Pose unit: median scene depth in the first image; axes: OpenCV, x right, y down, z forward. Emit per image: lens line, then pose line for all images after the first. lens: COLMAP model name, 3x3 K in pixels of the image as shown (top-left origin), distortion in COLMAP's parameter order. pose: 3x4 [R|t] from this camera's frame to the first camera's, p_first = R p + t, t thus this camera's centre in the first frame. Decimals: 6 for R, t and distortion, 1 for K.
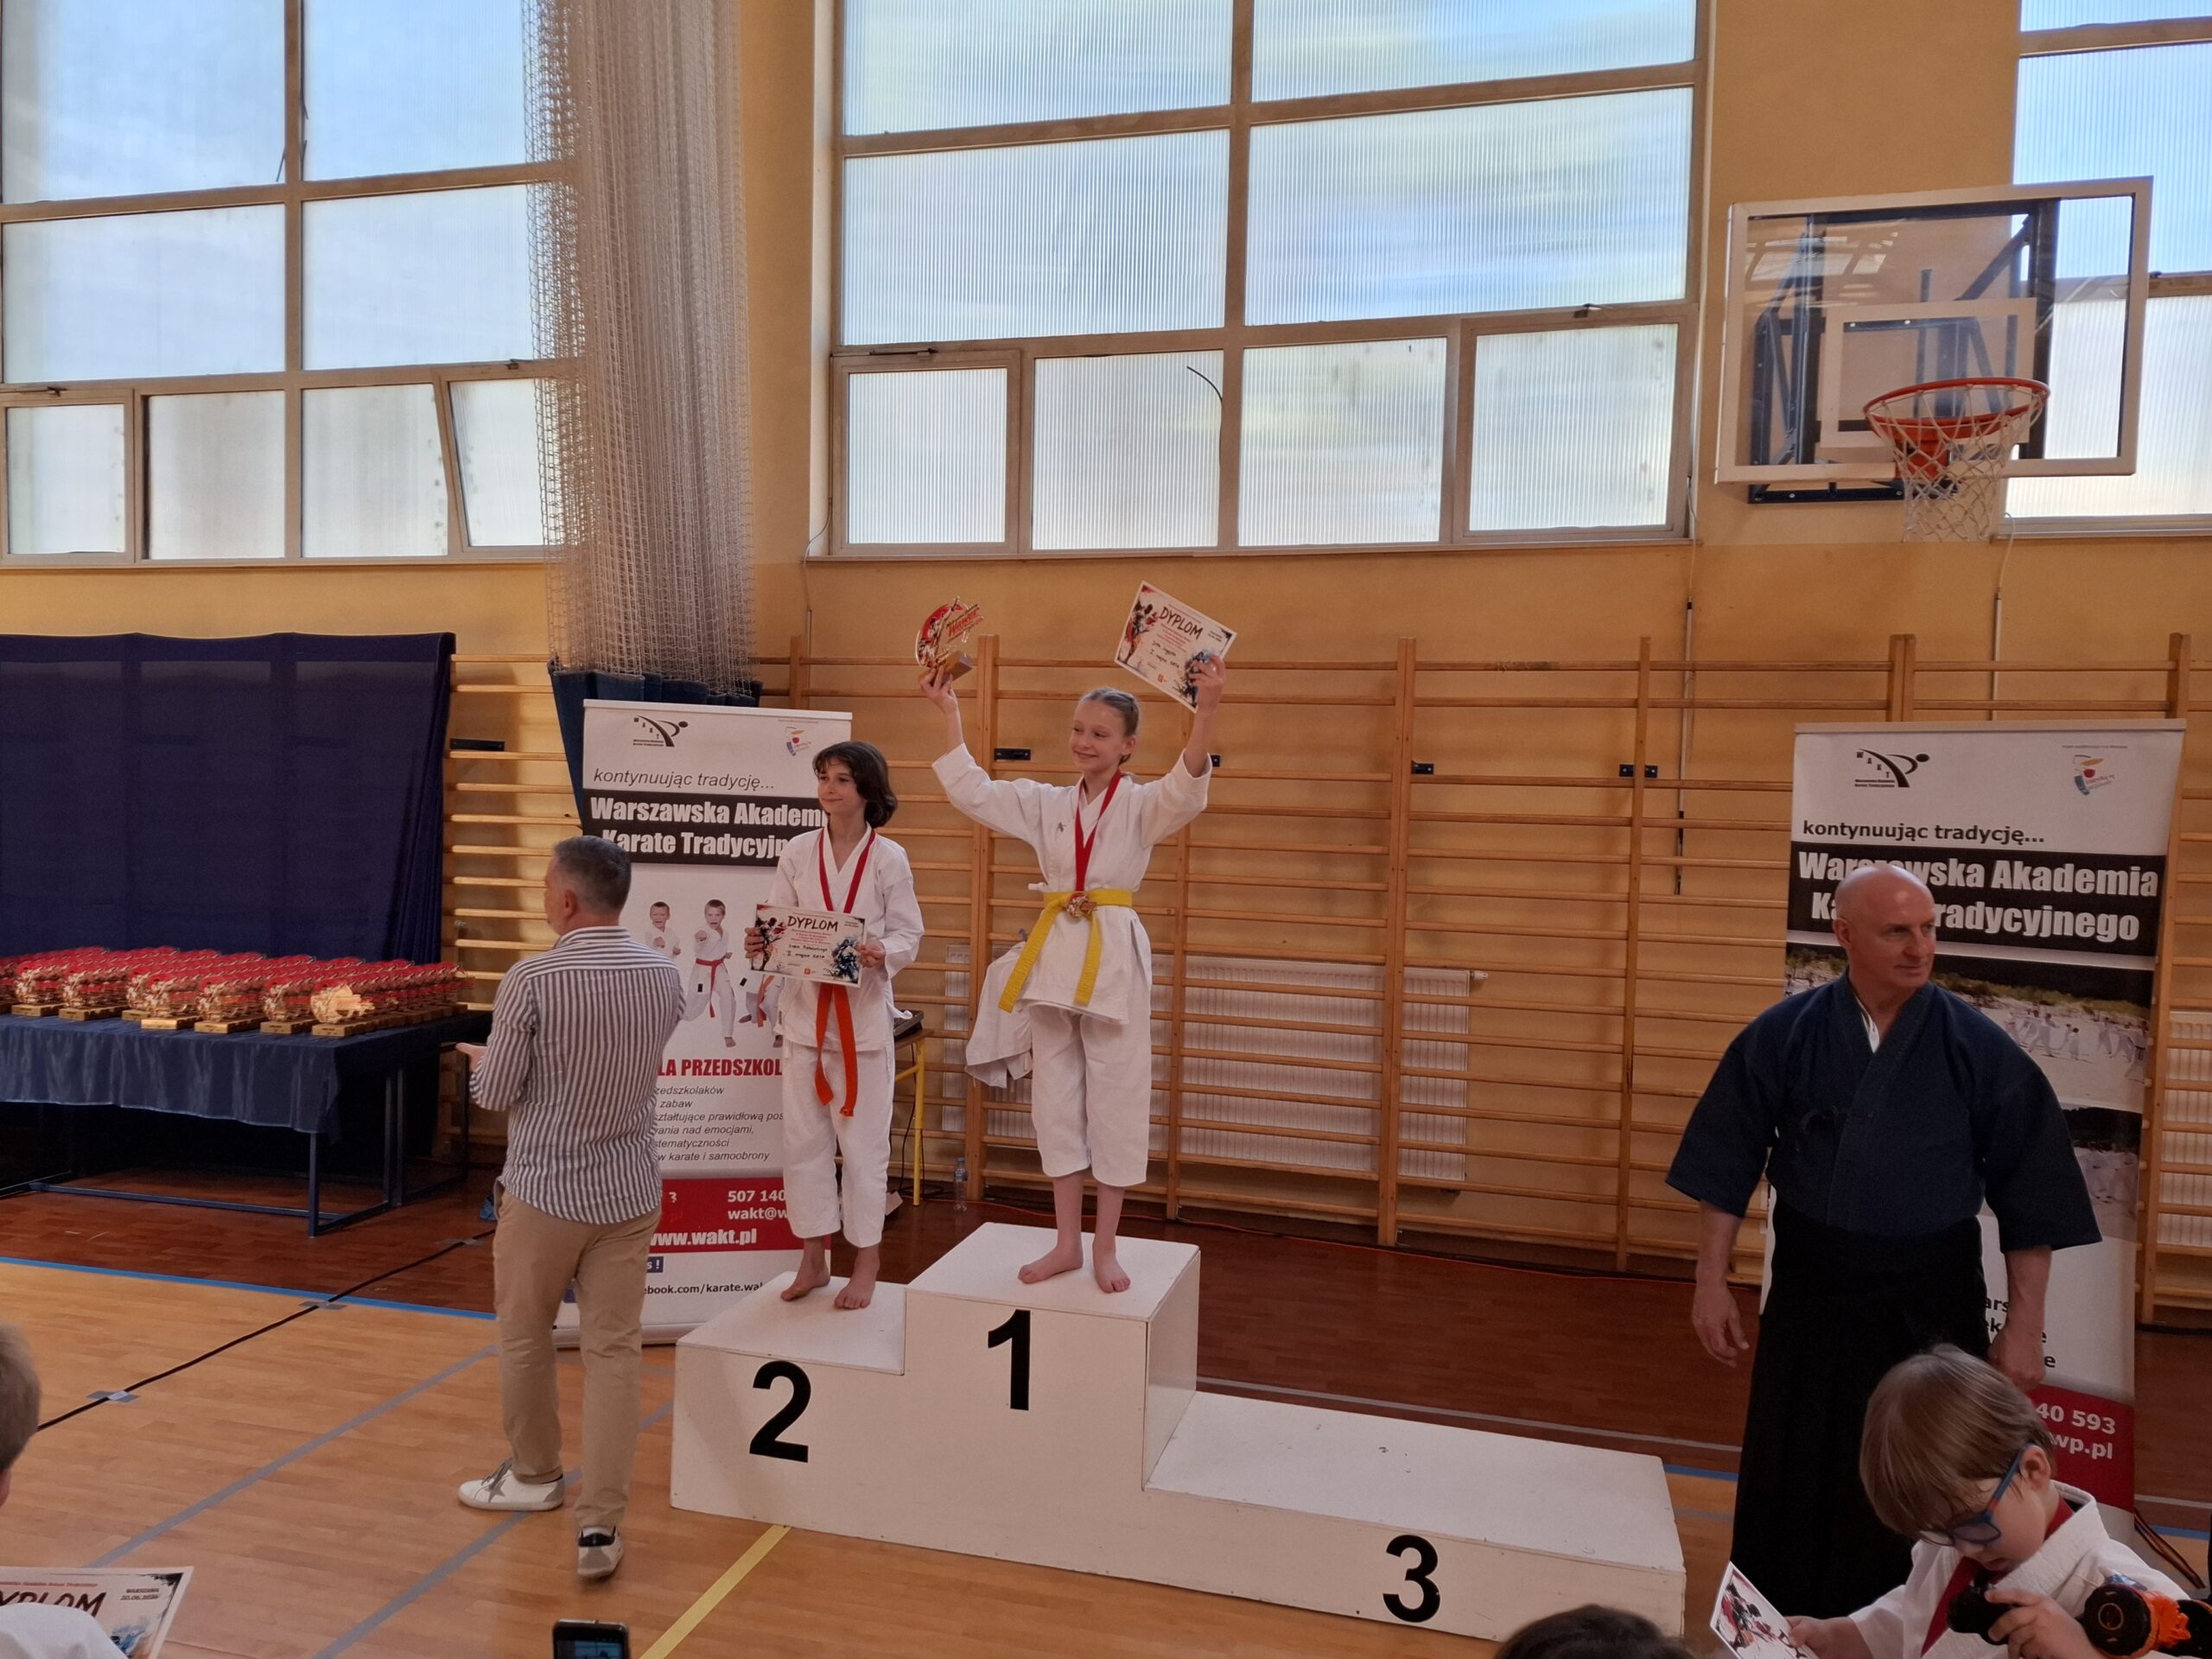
lens RADIAL K [[1536.6, 0, 1097.4], [0, 1536.6, 846.8], [0, 0, 1]] dist [0.064453, -0.063877]
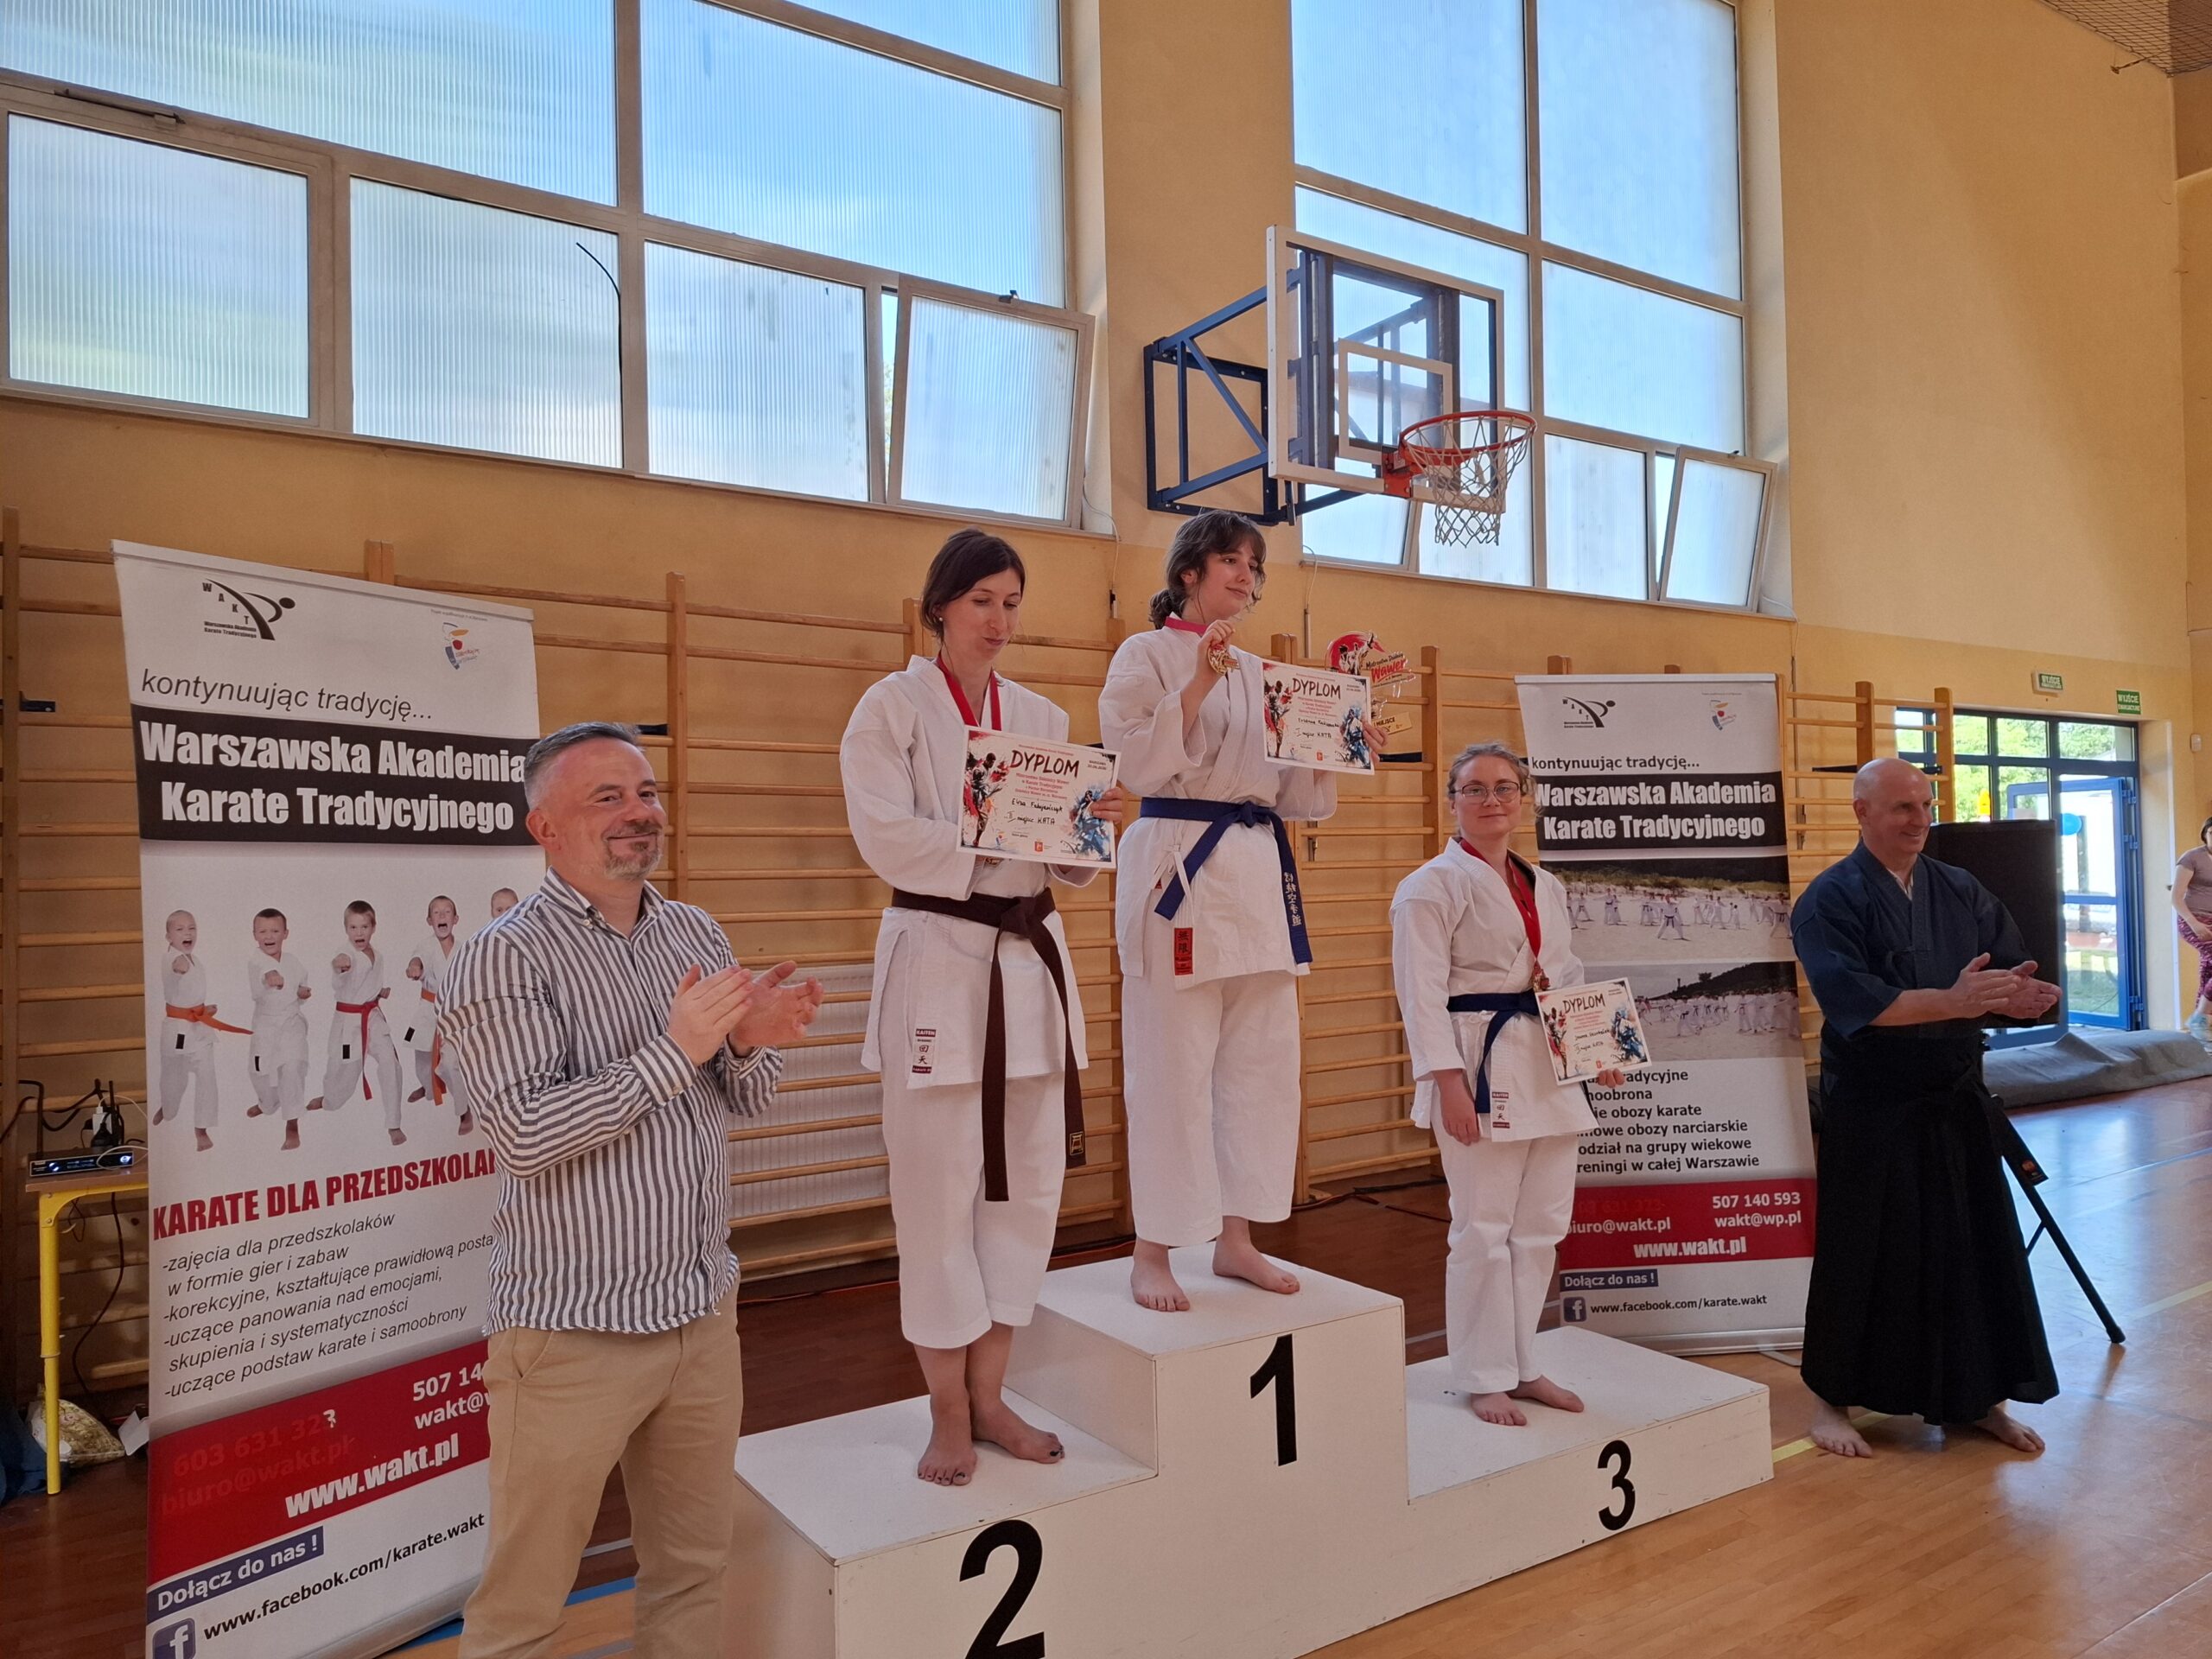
lens RADIAL K [[1536.6, 0, 1129.3], [0, 1536.6, 843.1], [0, 0, 1]] dist [0.064453, -0.063877]
pose [[0.657807, -0.026388, 0.752724, -0.502081], [0.060881, 0.997979, -0.018218, 0.040947], [-0.750722, 0.057811, 0.658084, 0.377525]]
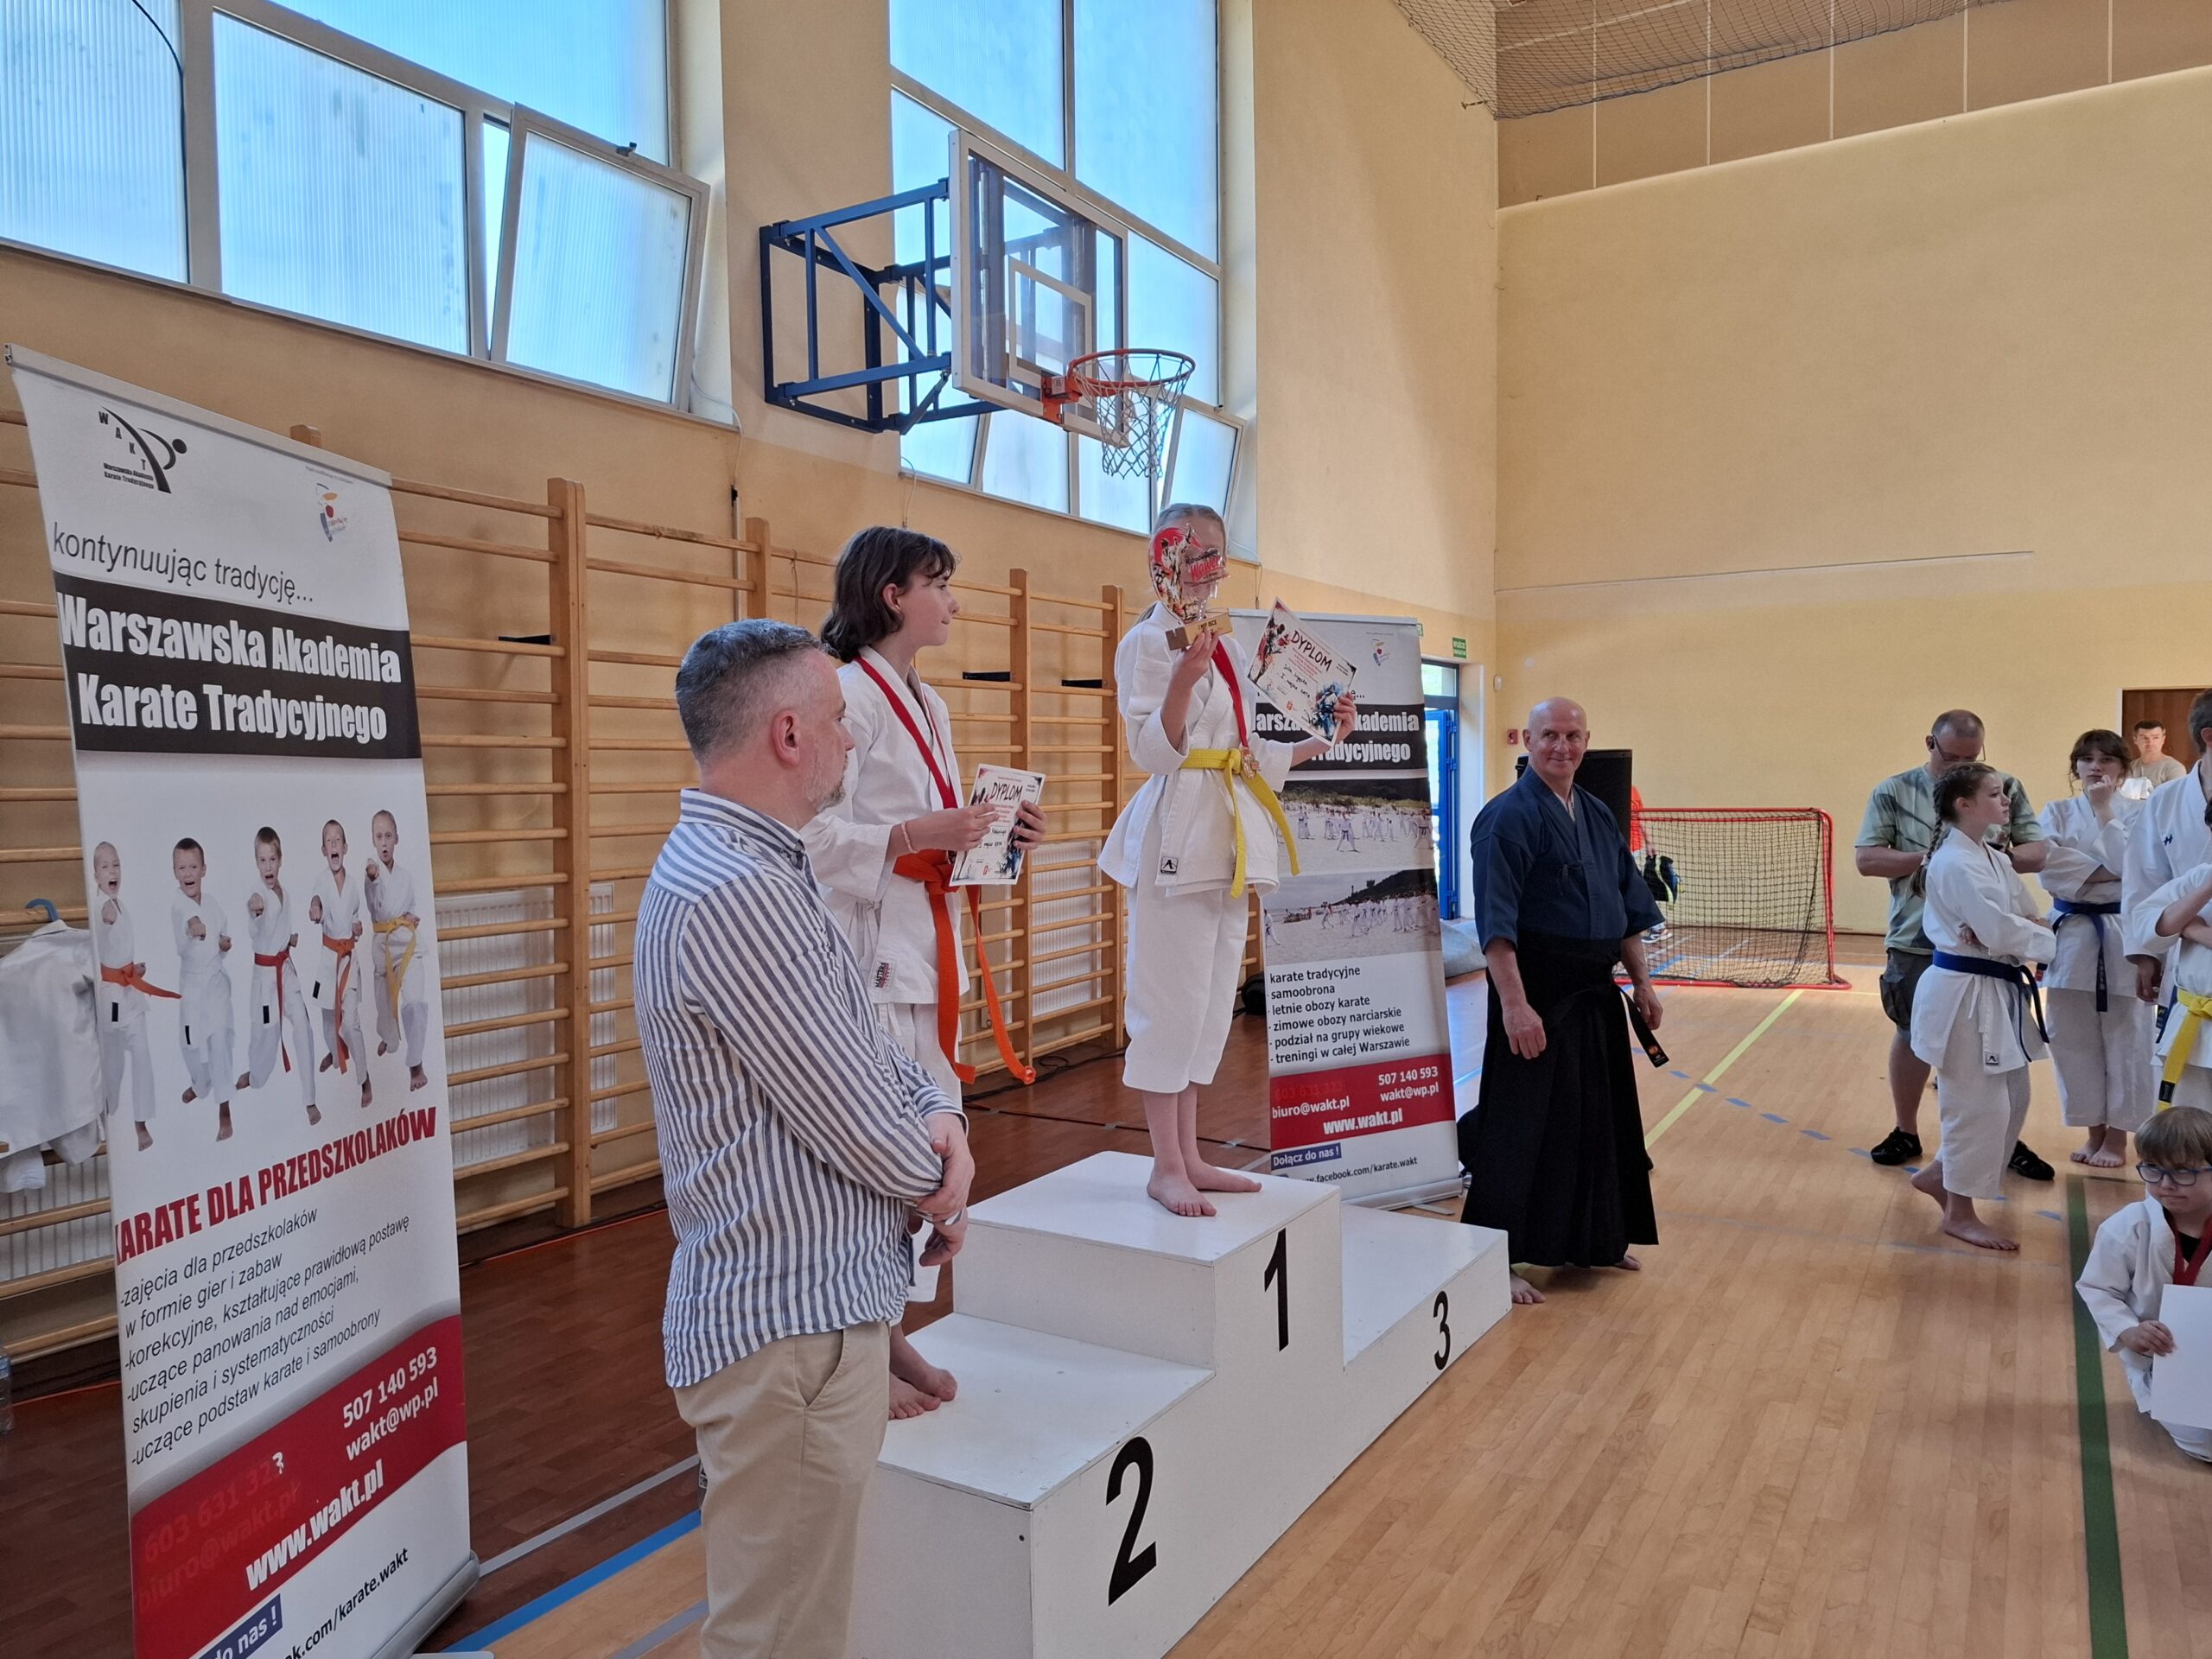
lens RADIAL K [[1536.6, 0, 1077.8], [0, 1536.6, 823.2], [0, 0, 1]] dist [0.064453, -0.063877]
pose [[0.296140, -0.063016, 0.953064, -0.630858], [0.051181, 0.997435, 0.050046, 0.021713], [-0.953772, 0.033958, 0.298605, 0.612882]]
